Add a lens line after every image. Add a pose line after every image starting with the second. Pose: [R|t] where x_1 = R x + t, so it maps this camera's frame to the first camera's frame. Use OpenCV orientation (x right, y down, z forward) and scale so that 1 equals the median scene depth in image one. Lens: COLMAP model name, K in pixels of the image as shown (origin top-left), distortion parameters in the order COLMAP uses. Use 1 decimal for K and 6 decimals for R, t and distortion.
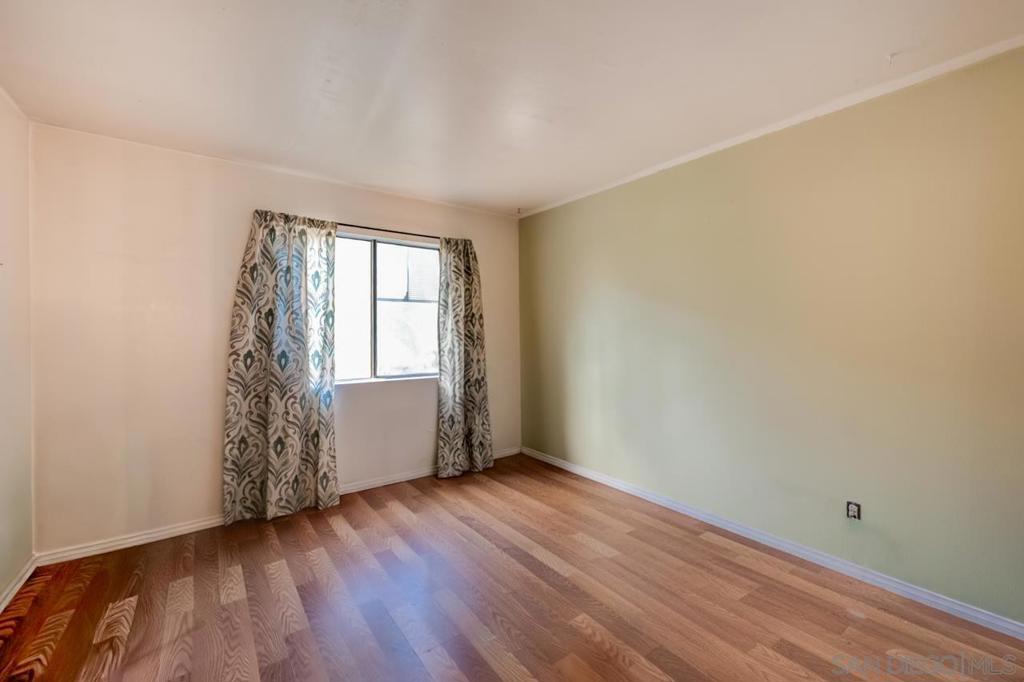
lens RADIAL K [[420.2, 0, 511.6], [0, 420.2, 339.4], [0, 0, 1]] dist [-0.000348, -0.000086]
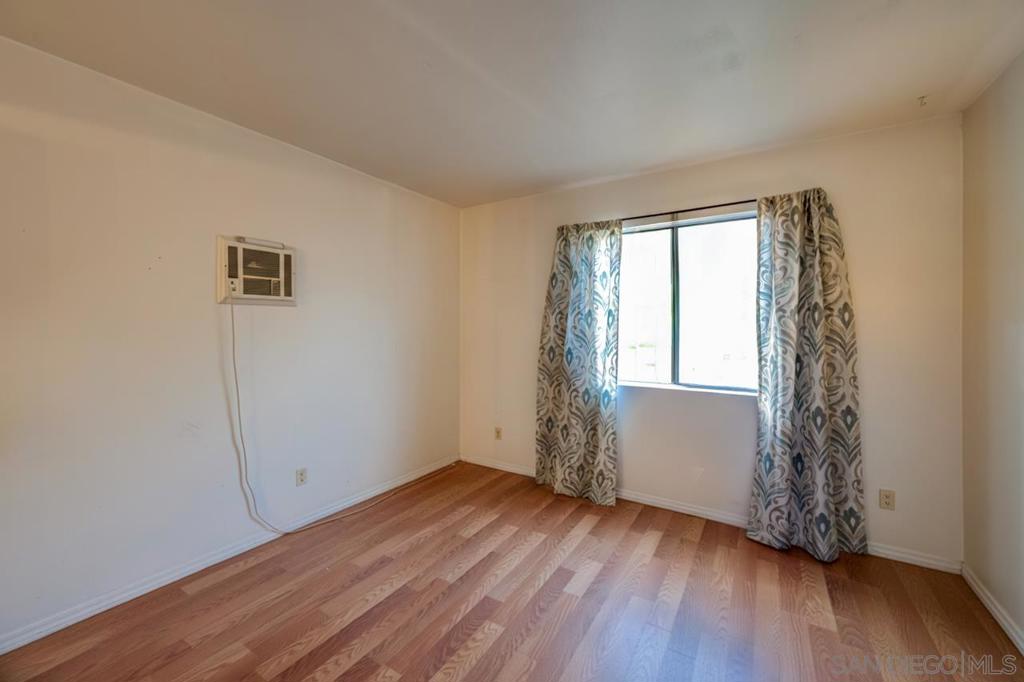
lens RADIAL K [[401.9, 0, 511.7], [0, 401.9, 331.0], [0, 0, 1]] dist [0.002755, 0.000308]
pose [[0.368828, 0.012820, -0.929409, 0.343532], [-0.017115, 0.999829, 0.006999, -0.019719], [0.929340, 0.013326, 0.368984, 0.404818]]
